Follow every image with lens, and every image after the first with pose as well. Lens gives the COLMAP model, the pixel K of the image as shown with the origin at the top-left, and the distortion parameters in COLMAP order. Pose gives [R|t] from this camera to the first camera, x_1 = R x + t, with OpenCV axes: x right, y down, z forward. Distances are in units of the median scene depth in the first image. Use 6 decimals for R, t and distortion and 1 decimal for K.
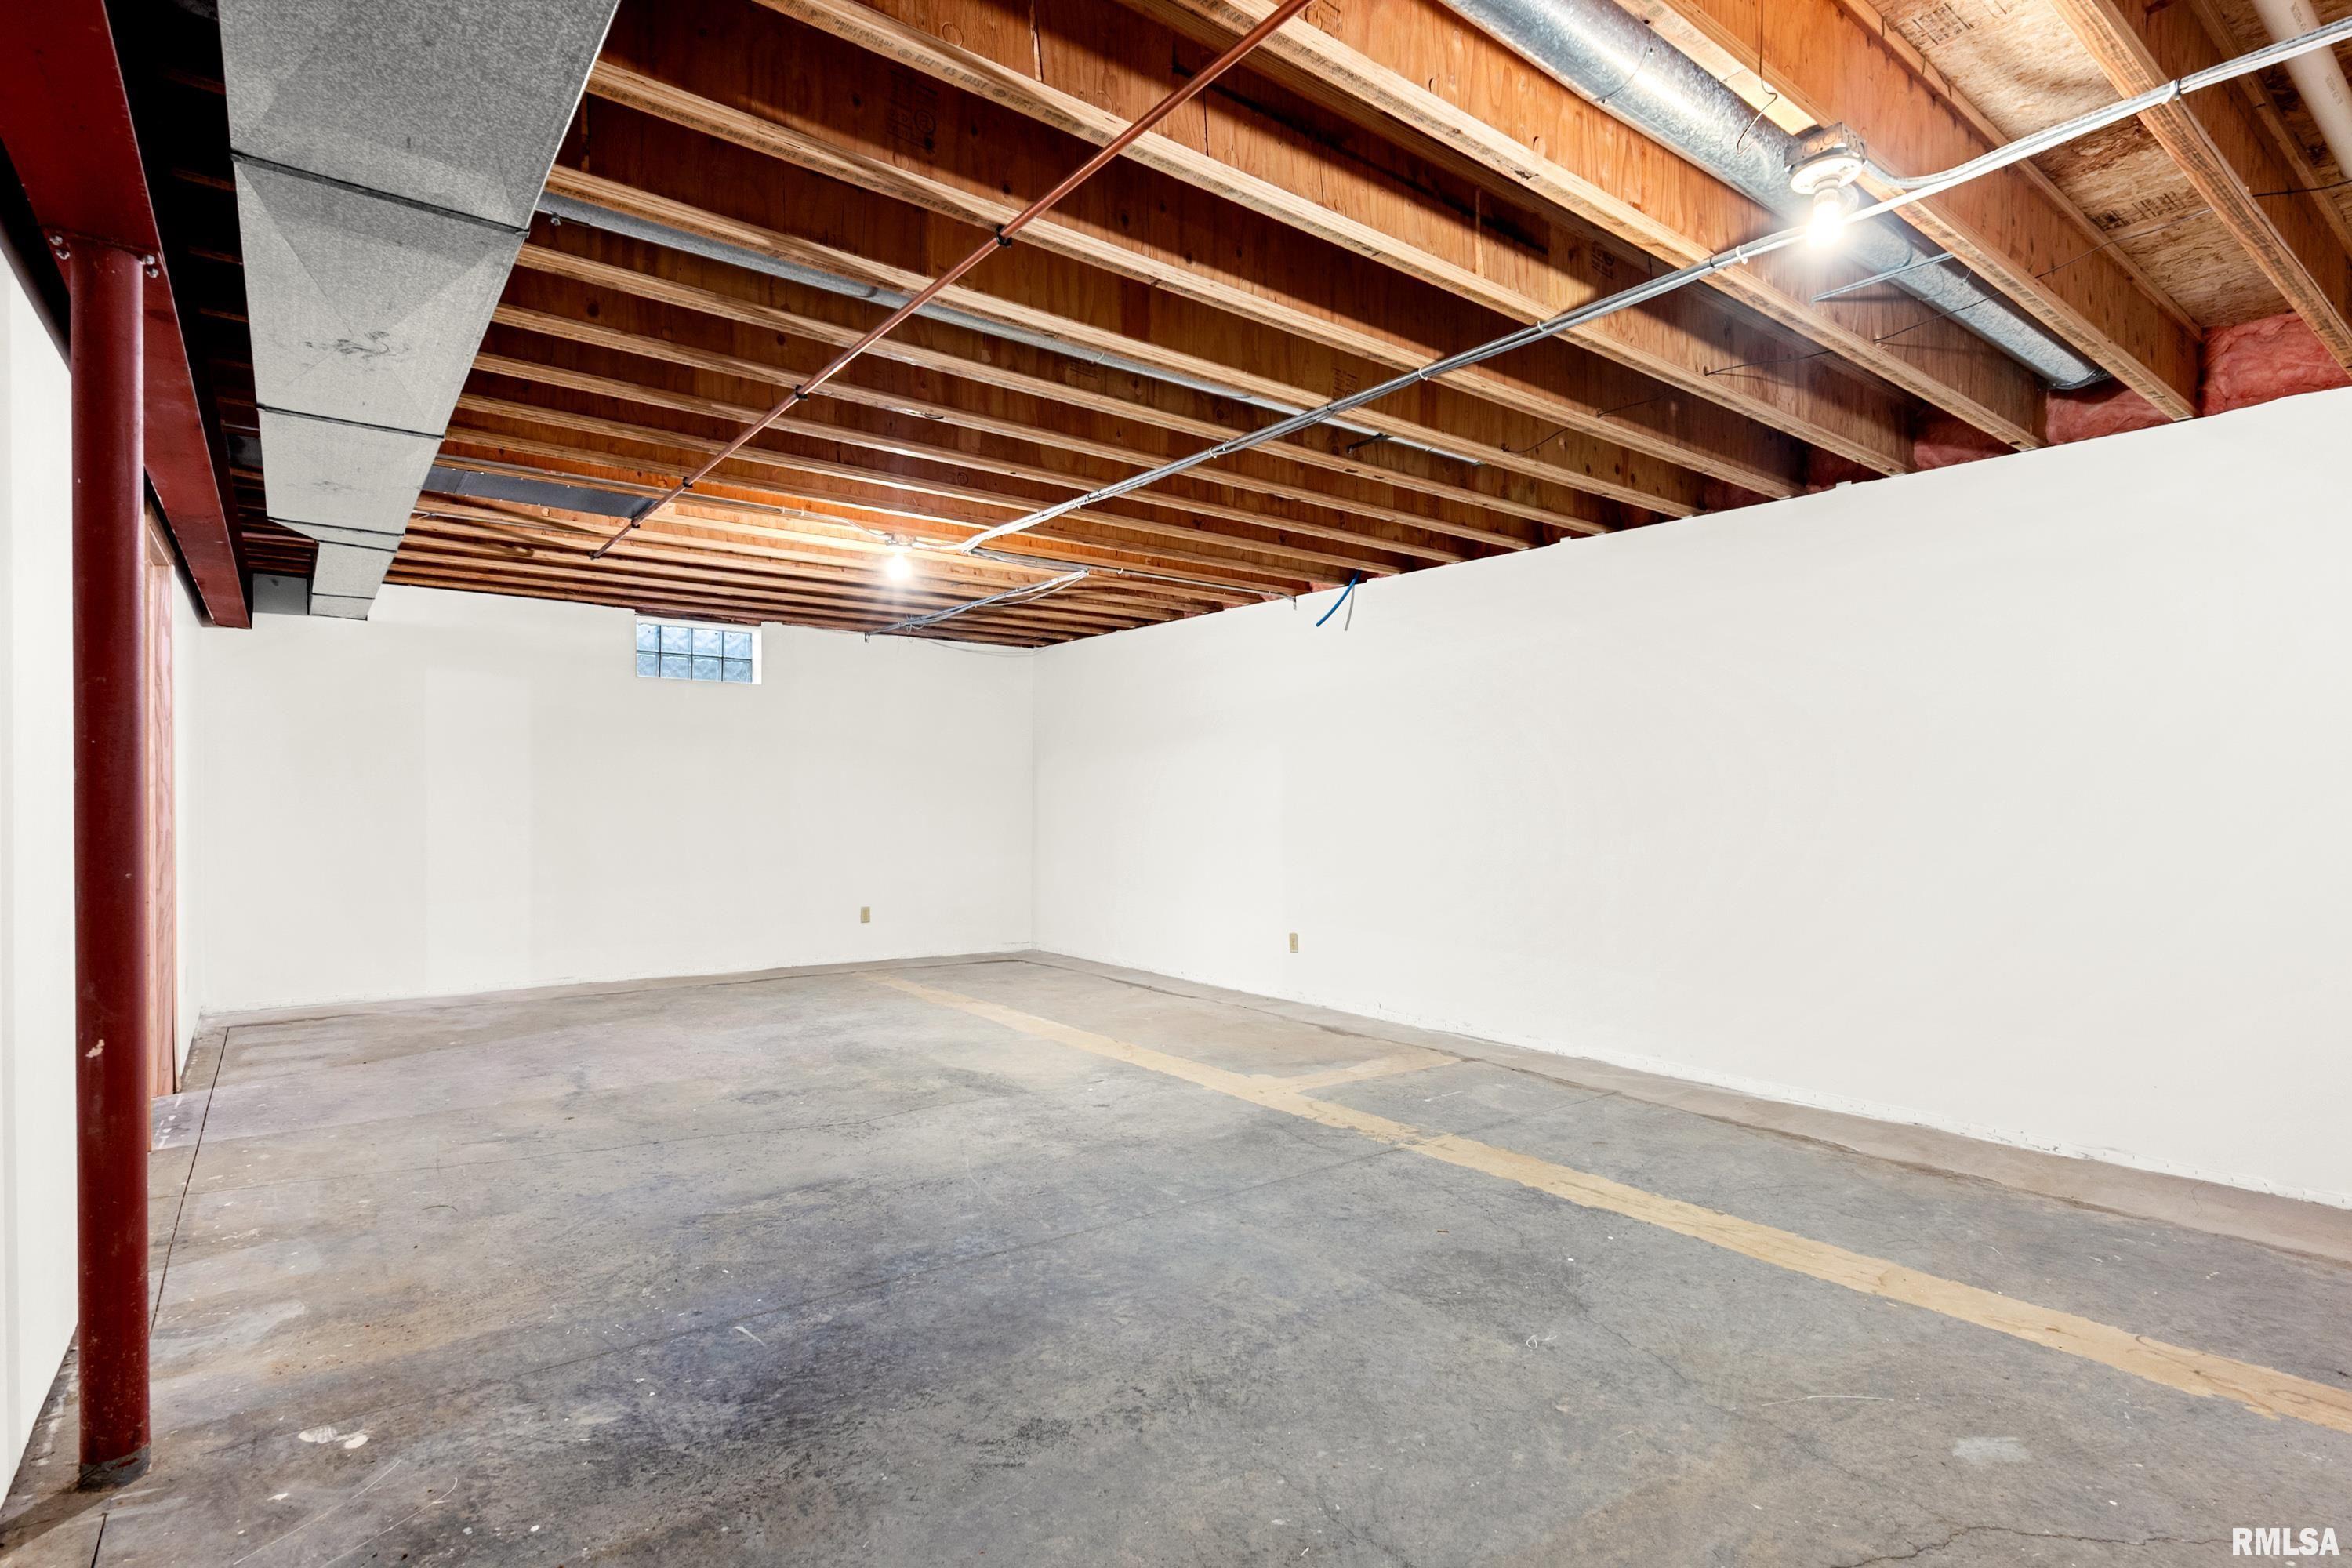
lens RADIAL K [[1181.2, 0, 1187.3], [0, 1181.2, 795.9], [0, 0, 1]] dist [-0.003326, -0.000217]
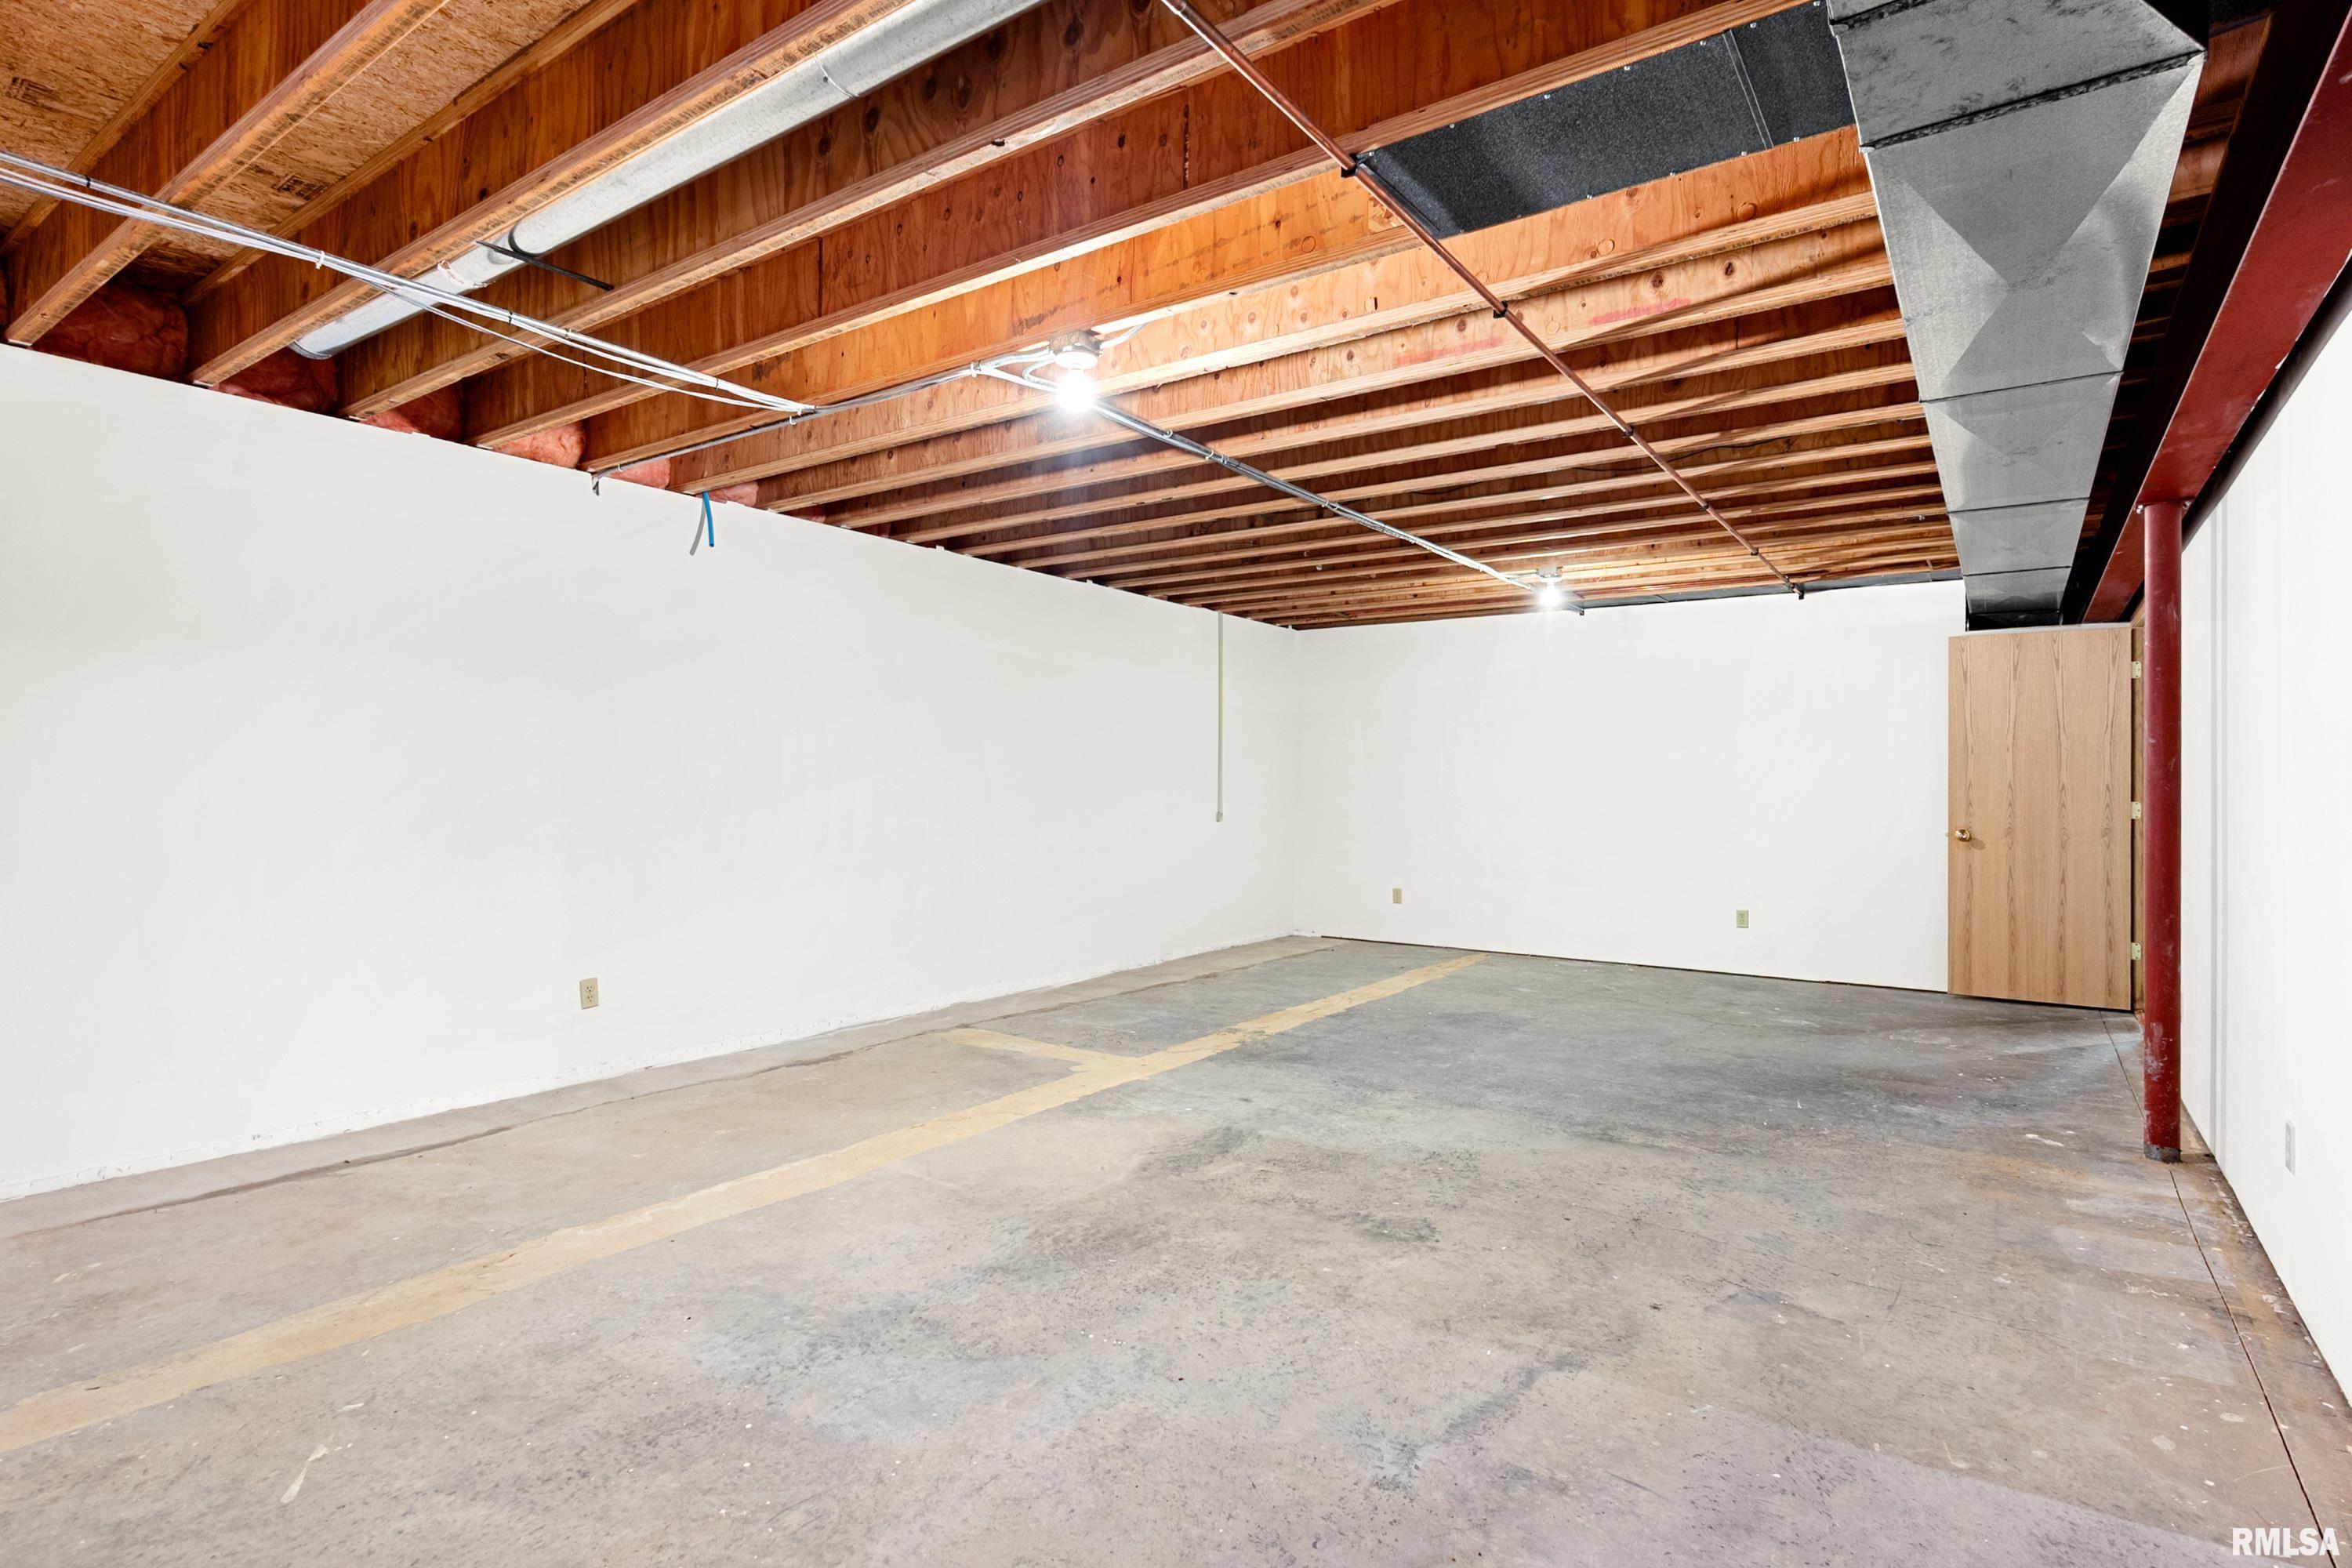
lens RADIAL K [[1181.2, 0, 1181.2], [0, 1181.2, 780.3], [0, 0, 1]] dist [-0.003326, -0.000217]
pose [[-0.303423, -0.003568, 0.952849, -1.188659], [-0.013619, 0.999907, -0.000592, 0.001476], [-0.952759, -0.013157, -0.303443, 1.638414]]
